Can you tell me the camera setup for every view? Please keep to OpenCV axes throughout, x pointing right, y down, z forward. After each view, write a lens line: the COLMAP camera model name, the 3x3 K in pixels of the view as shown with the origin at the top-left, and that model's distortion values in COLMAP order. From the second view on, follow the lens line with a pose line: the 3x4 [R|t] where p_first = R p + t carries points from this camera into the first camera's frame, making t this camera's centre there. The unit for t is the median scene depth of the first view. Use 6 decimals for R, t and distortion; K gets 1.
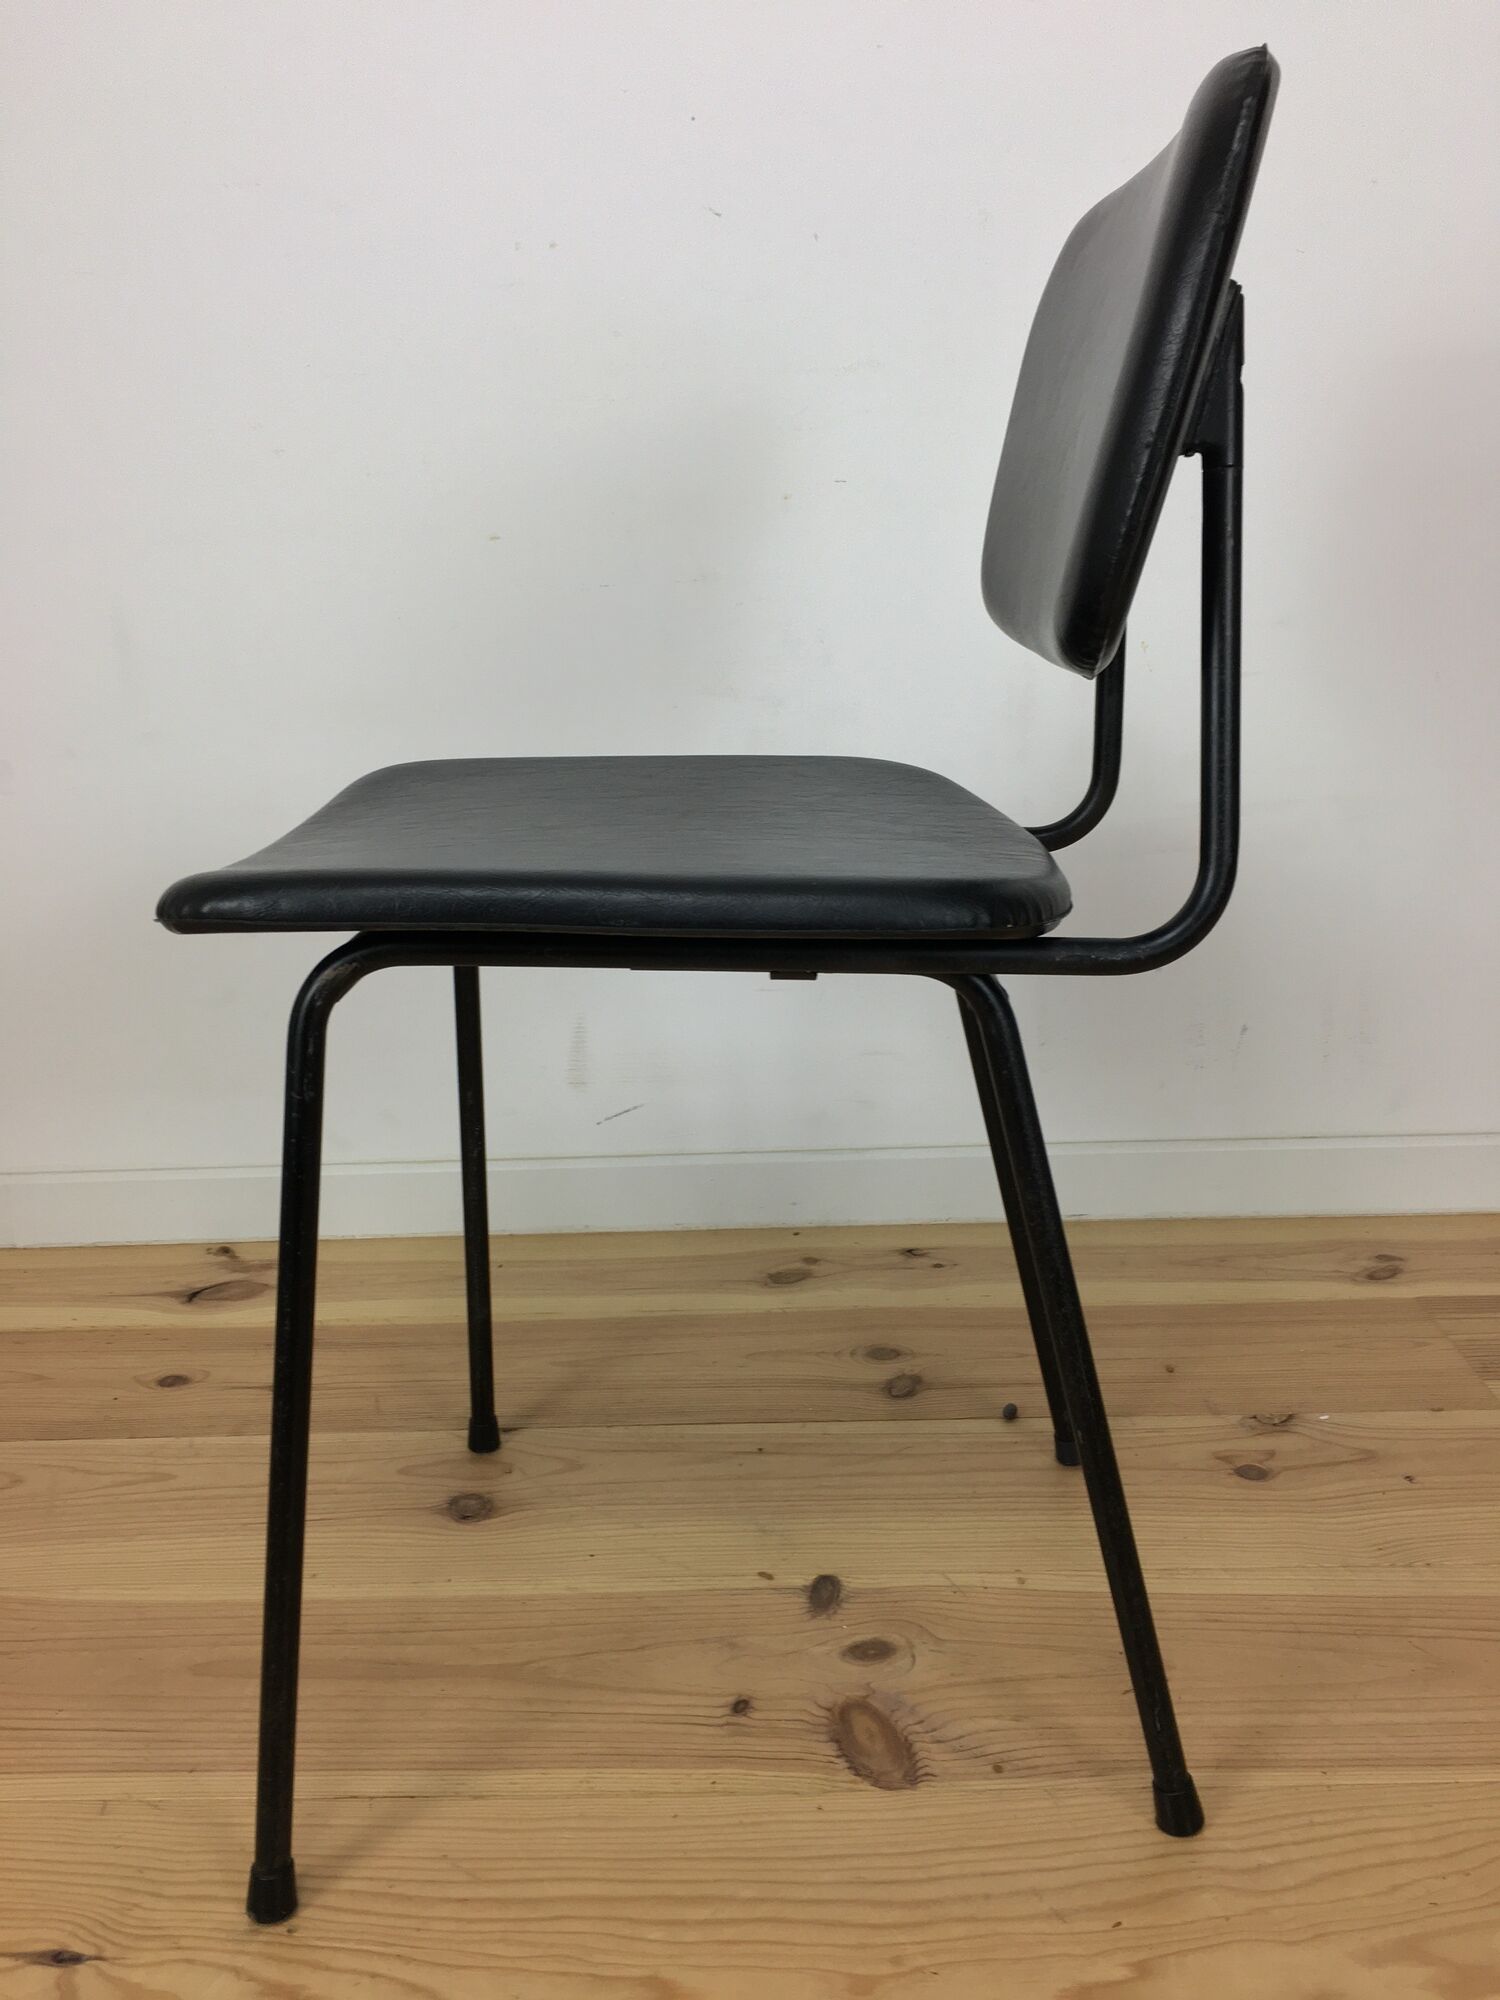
lens RADIAL K [[1739.1, 0, 748.3], [0, 1739.1, 993.6], [0, 0, 1]] dist [0.077218, -0.133431]
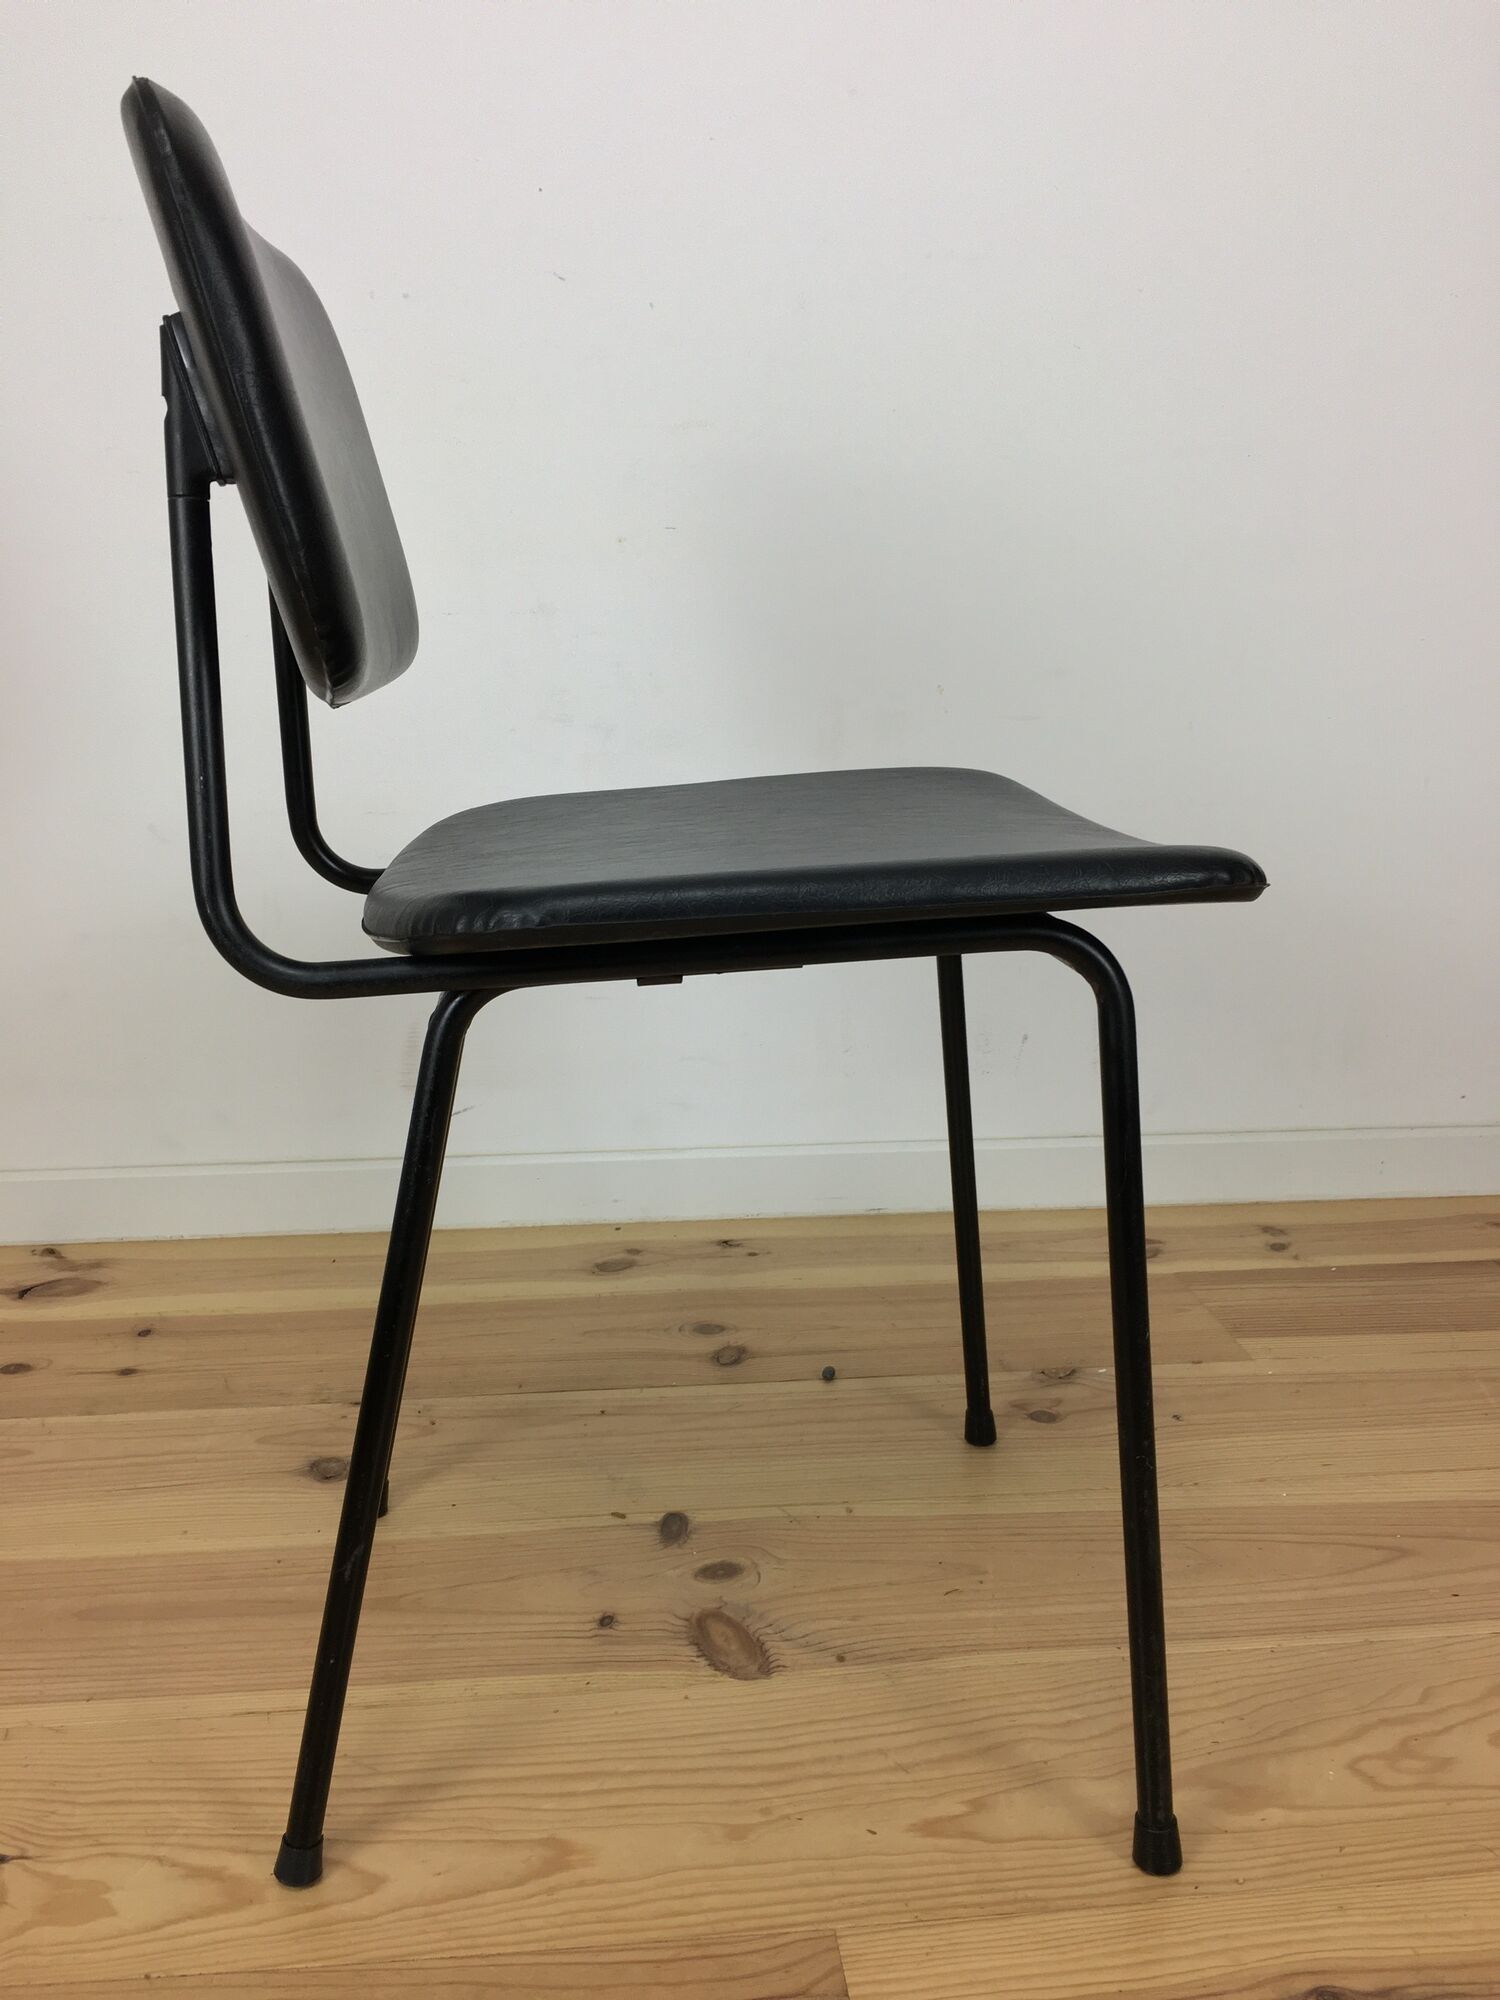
lens RADIAL K [[1739.1, 0, 753.1], [0, 1739.1, 999.6], [0, 0, 1]] dist [0.077218, -0.133431]
pose [[0.989395, 0.010836, 0.144847, -0.073189], [-0.006484, 0.999514, -0.030482, 0.047158], [-0.145107, 0.029220, 0.988984, -0.106938]]
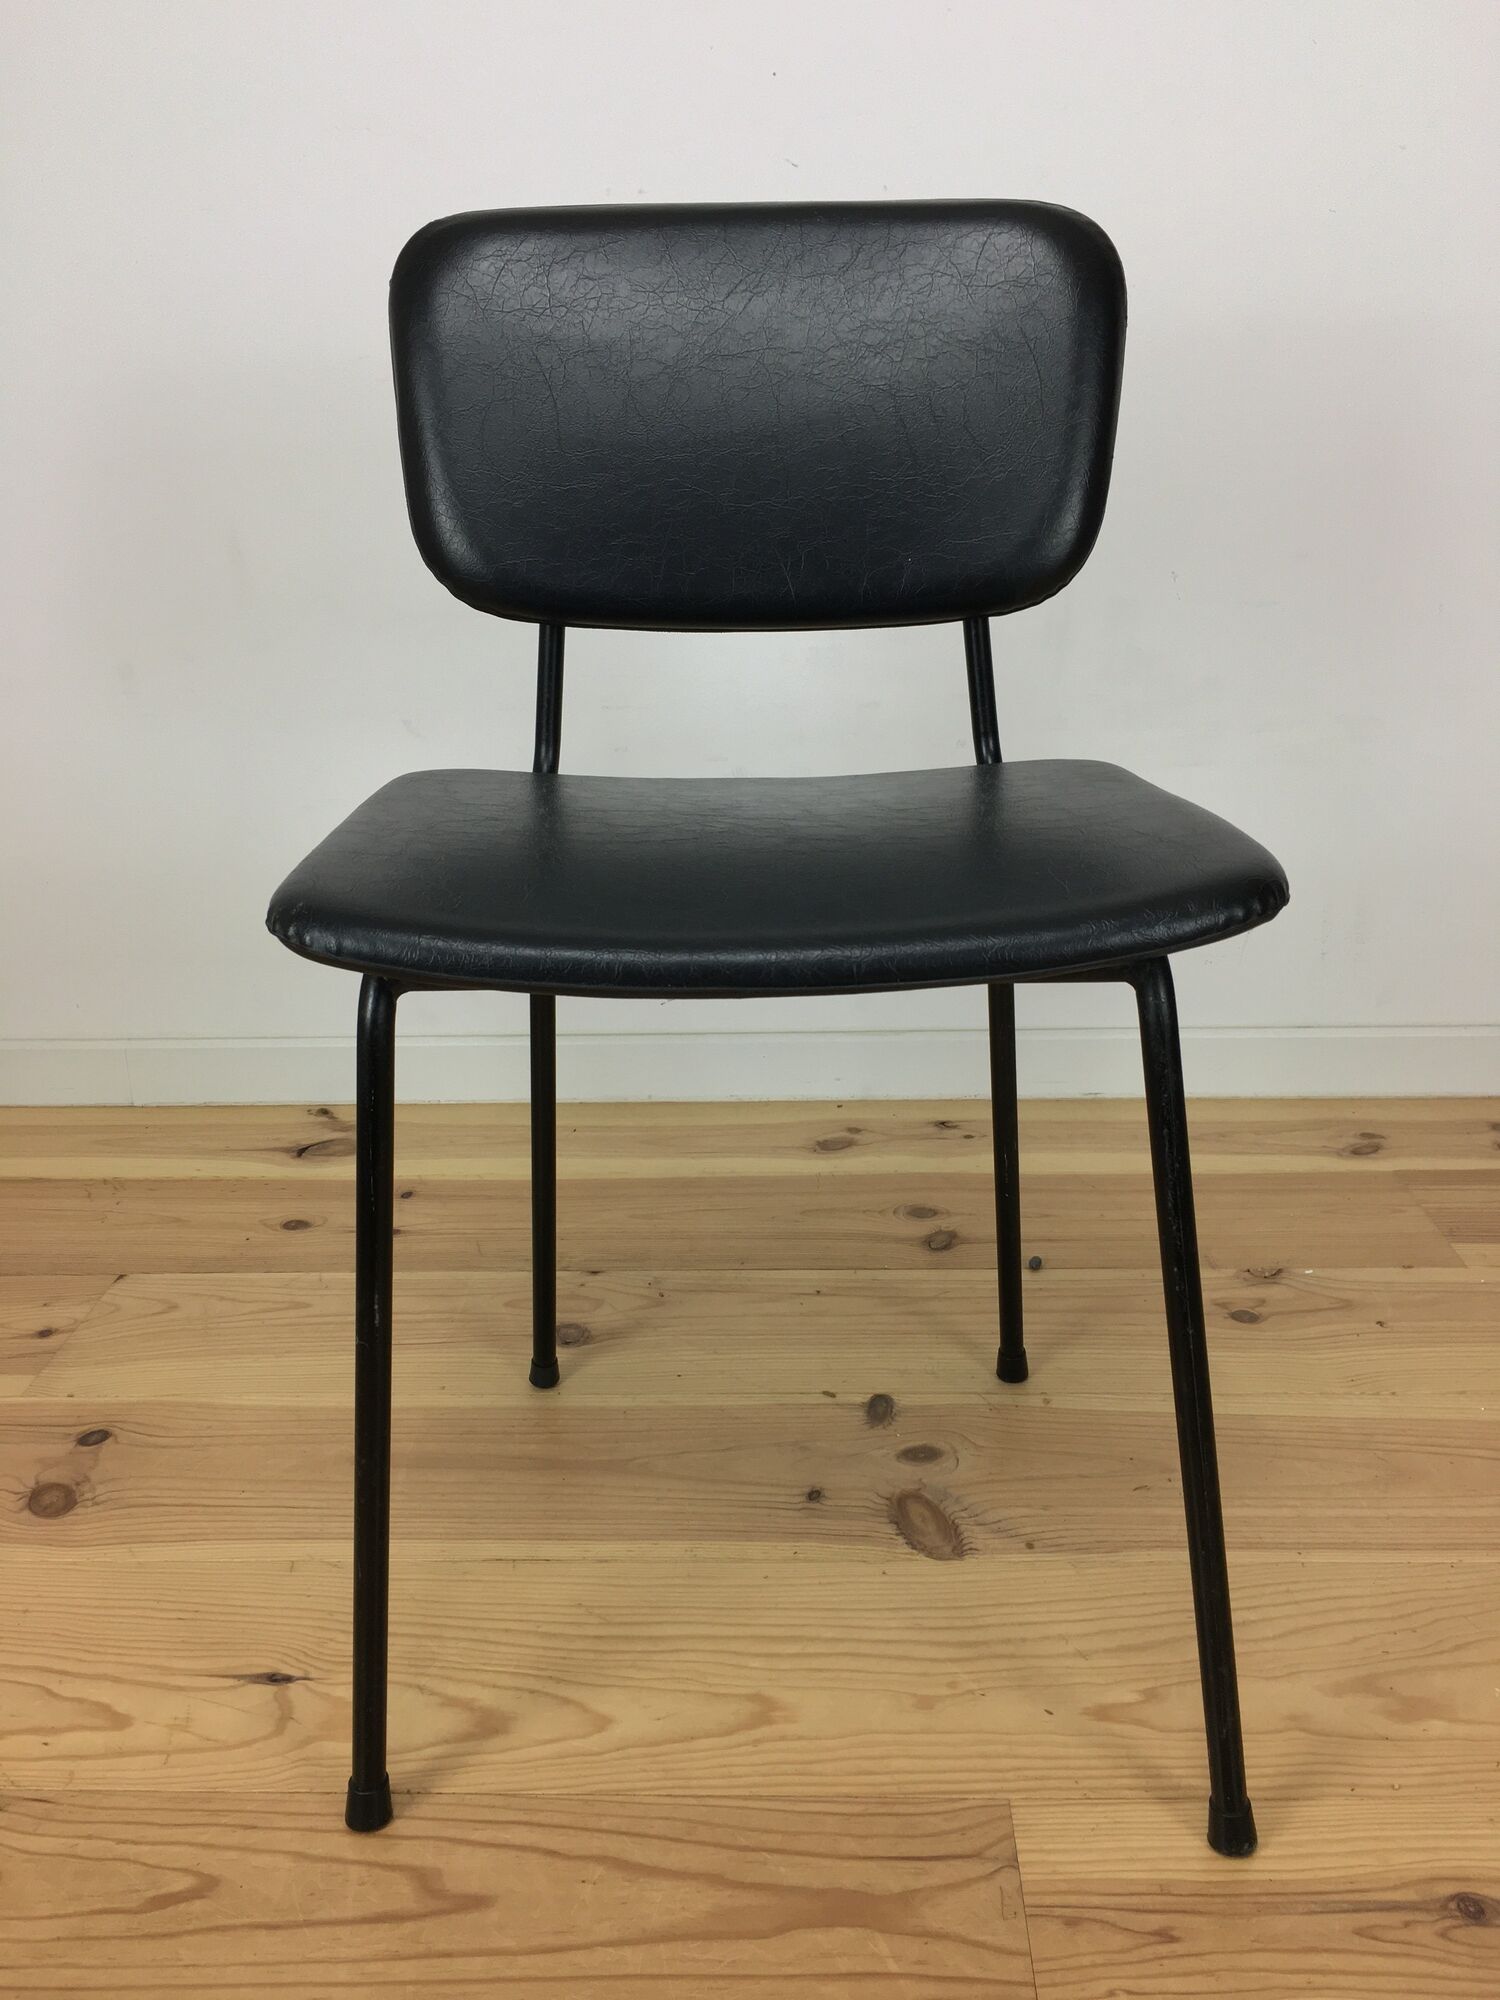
lens RADIAL K [[1739.1, 0, 746.8], [0, 1739.1, 1002.4], [0, 0, 1]] dist [0.077218, -0.133431]
pose [[0.999854, 0.016790, 0.003175, -0.057225], [-0.016986, 0.996805, 0.078053, -0.021789], [-0.001855, -0.078095, 0.996944, -0.159082]]
